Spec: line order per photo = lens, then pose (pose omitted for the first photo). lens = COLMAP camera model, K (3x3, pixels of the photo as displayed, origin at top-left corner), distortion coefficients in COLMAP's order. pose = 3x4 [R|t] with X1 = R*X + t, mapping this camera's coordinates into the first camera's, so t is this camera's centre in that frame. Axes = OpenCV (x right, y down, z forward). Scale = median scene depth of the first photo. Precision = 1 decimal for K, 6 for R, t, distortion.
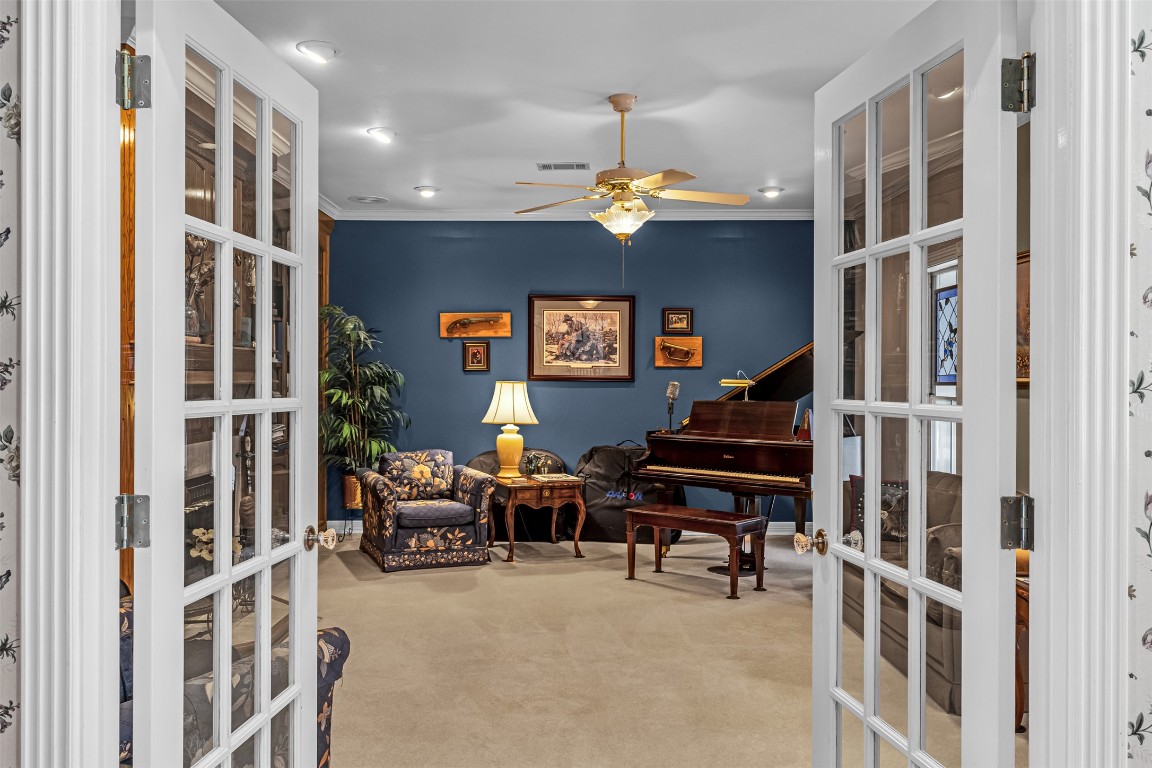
lens RADIAL K [[774.0, 0, 640.7], [0, 774.0, 382.5], [0, 0, 1]] dist [-0.003511, 0.000801]
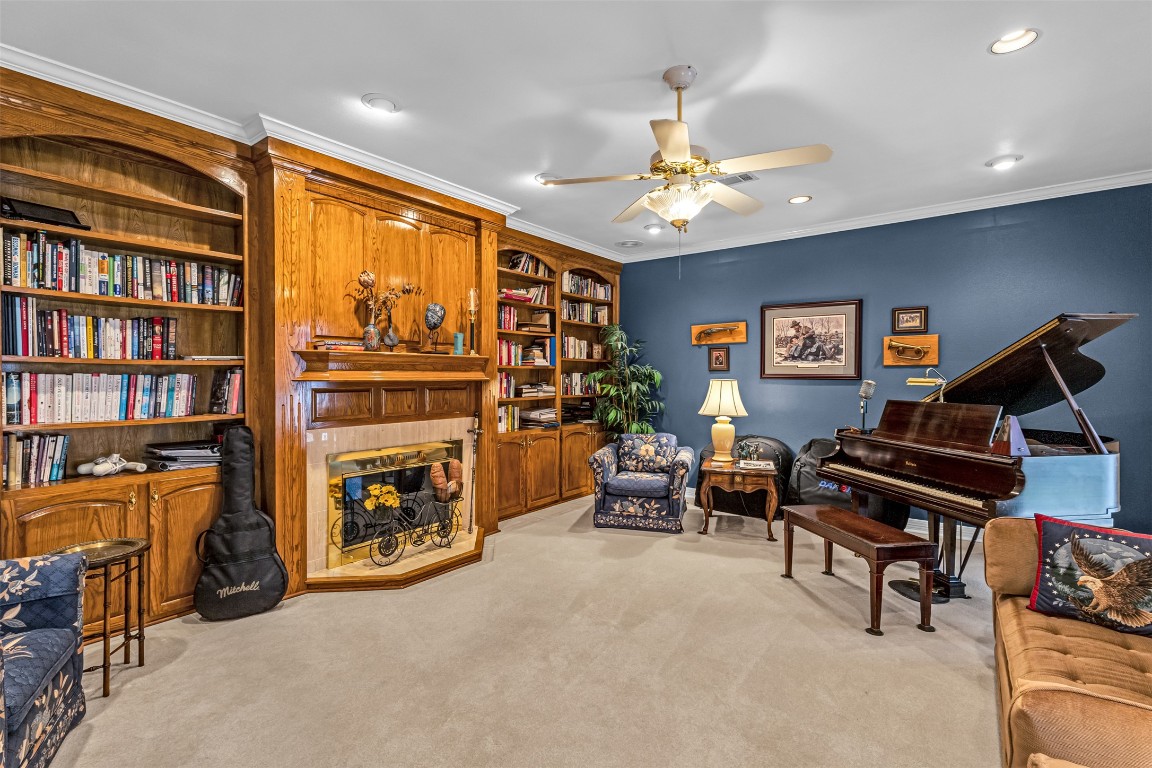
lens RADIAL K [[527.9, 0, 576.0], [0, 527.9, 384.0], [0, 0, 1]] dist [0.000765, 0.000585]
pose [[0.798510, 0.007762, -0.601932, 0.136832], [-0.002941, 0.999955, 0.008994, -0.001060], [0.601975, -0.005411, 0.798497, 0.221877]]
